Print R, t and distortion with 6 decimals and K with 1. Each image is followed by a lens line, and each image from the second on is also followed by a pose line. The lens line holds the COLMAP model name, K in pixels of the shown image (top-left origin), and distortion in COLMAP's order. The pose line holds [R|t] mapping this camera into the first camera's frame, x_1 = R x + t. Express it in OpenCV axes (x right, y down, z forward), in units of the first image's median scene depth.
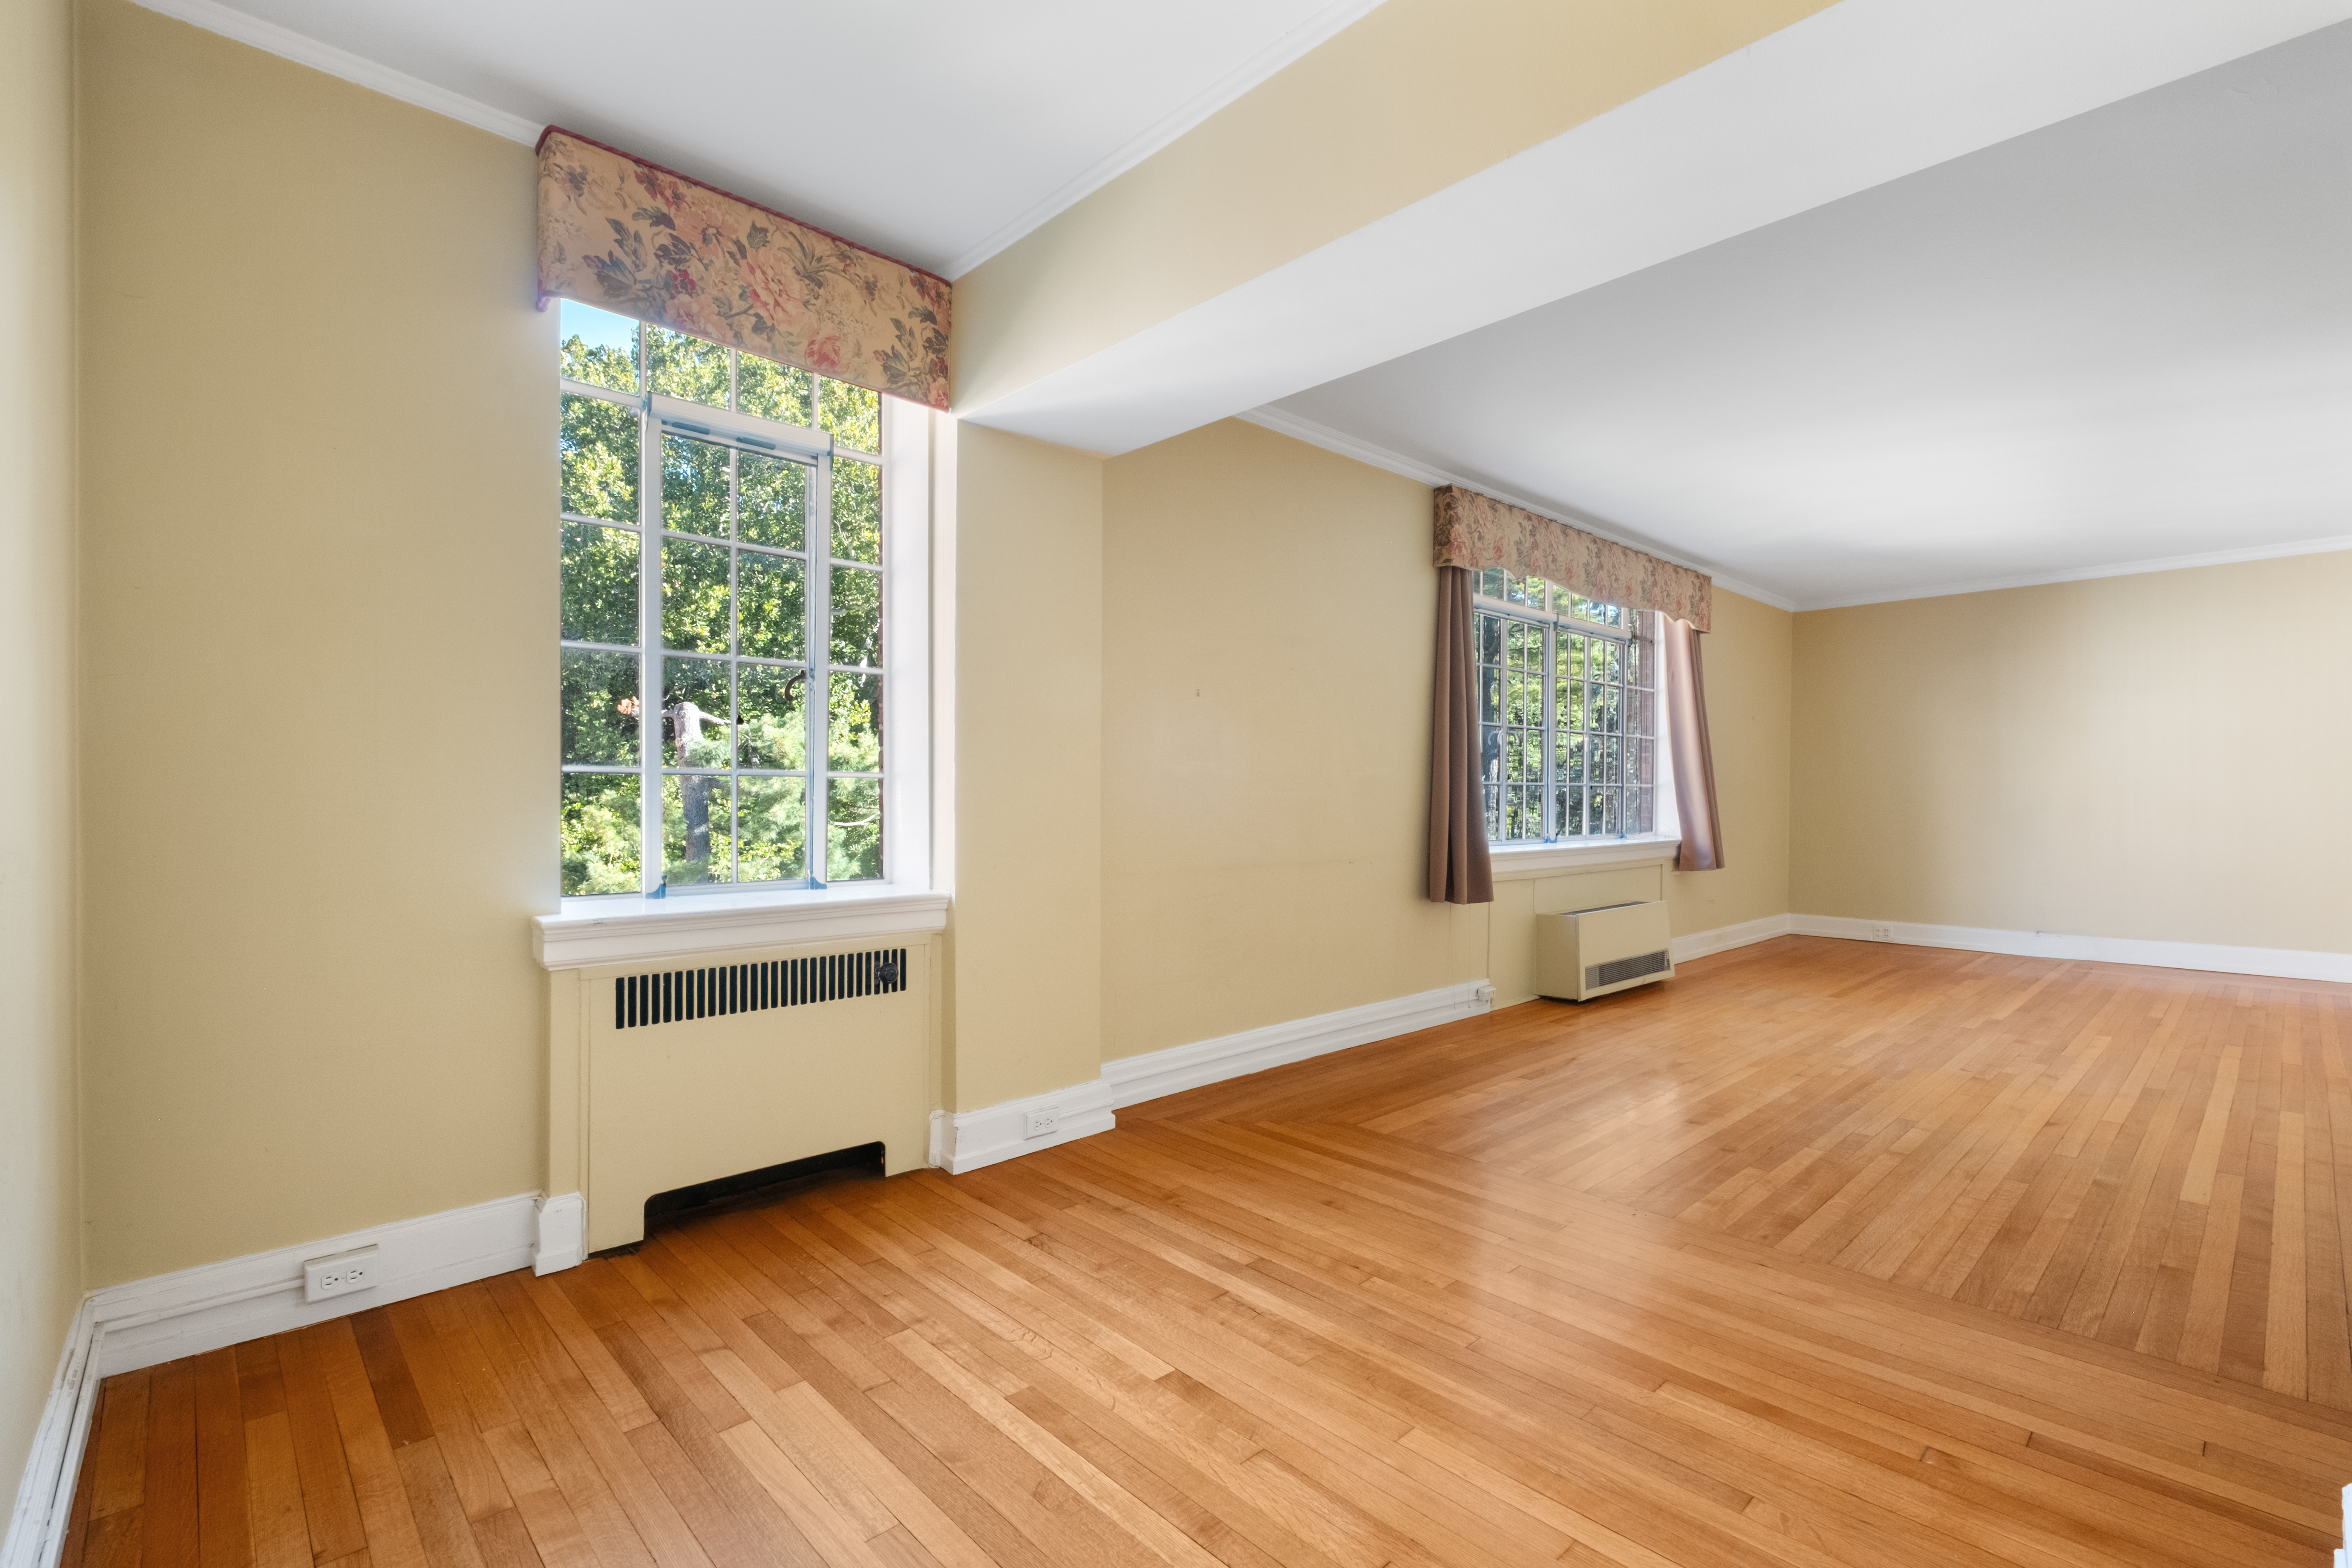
lens RADIAL K [[1046.8, 0, 1171.3], [0, 1046.8, 805.8], [0, 0, 1]] dist [0.000877, -0.000298]
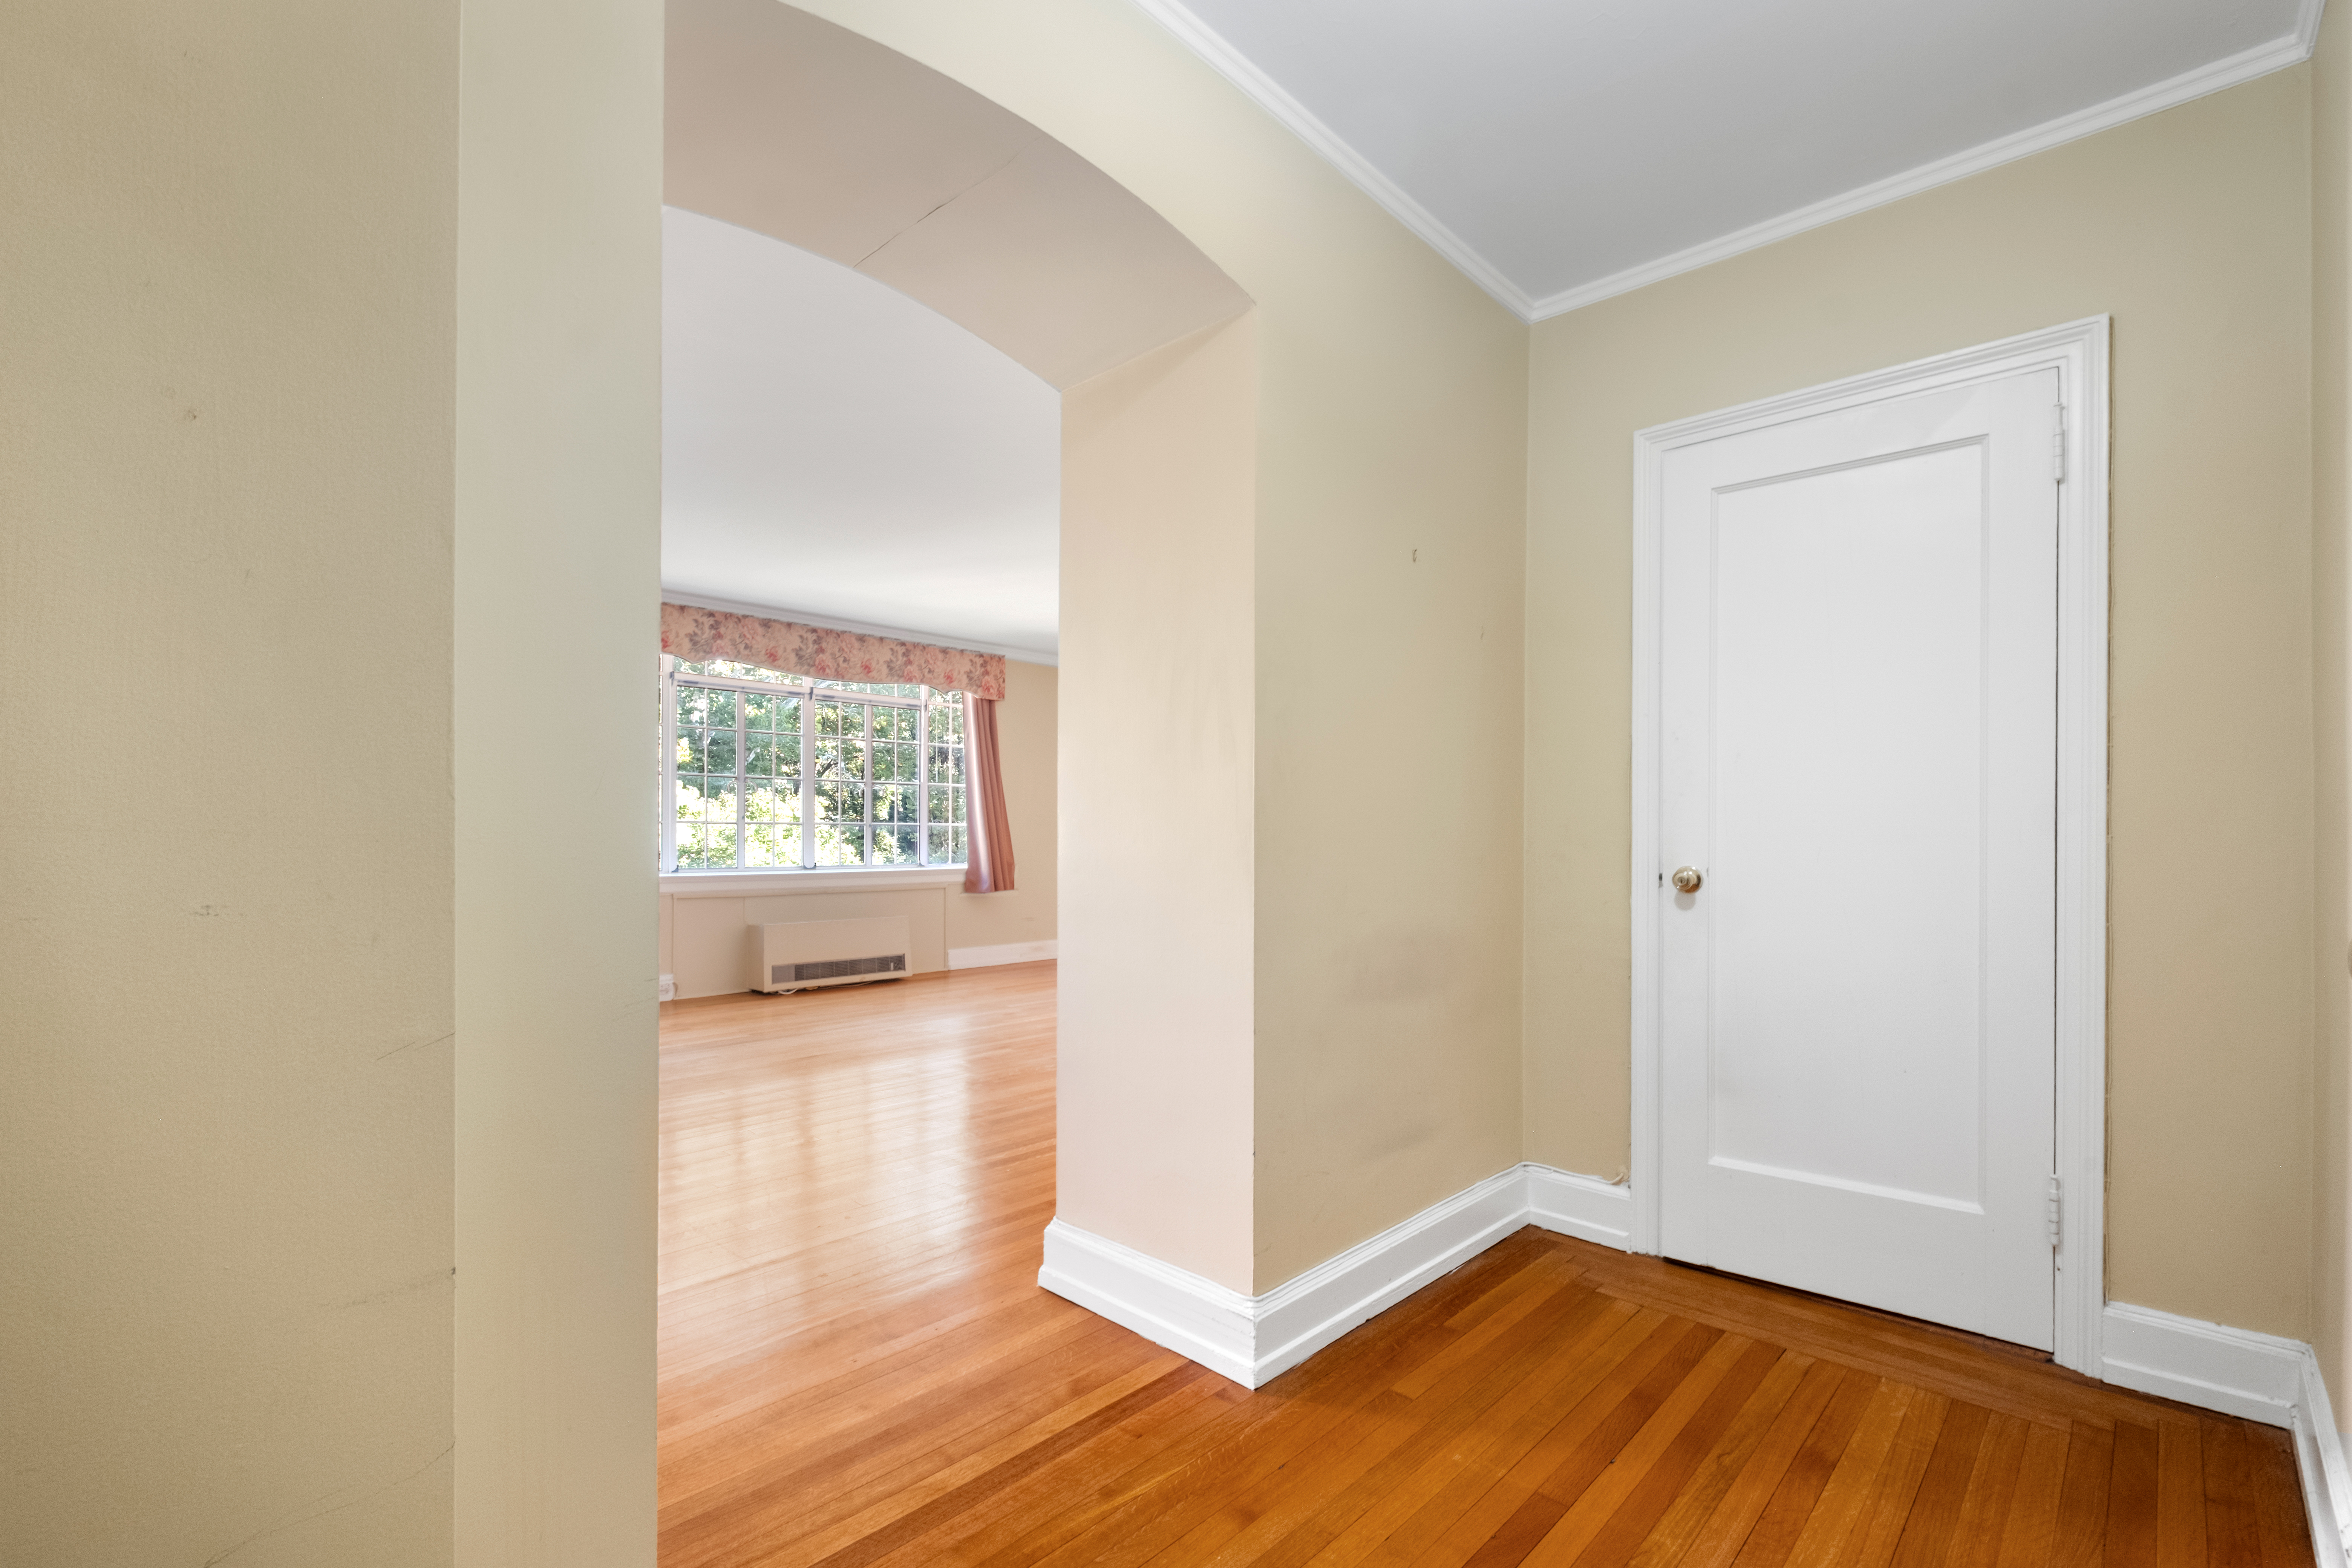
lens RADIAL K [[1050.9, 0, 1188.2], [0, 1050.9, 834.4], [0, 0, 1]] dist [0.001888, -0.000092]
pose [[0.996912, 0.001698, 0.078505, 0.889387], [-0.000917, 0.999950, -0.009972, 0.006969], [-0.078518, 0.009869, 0.996864, -0.355864]]
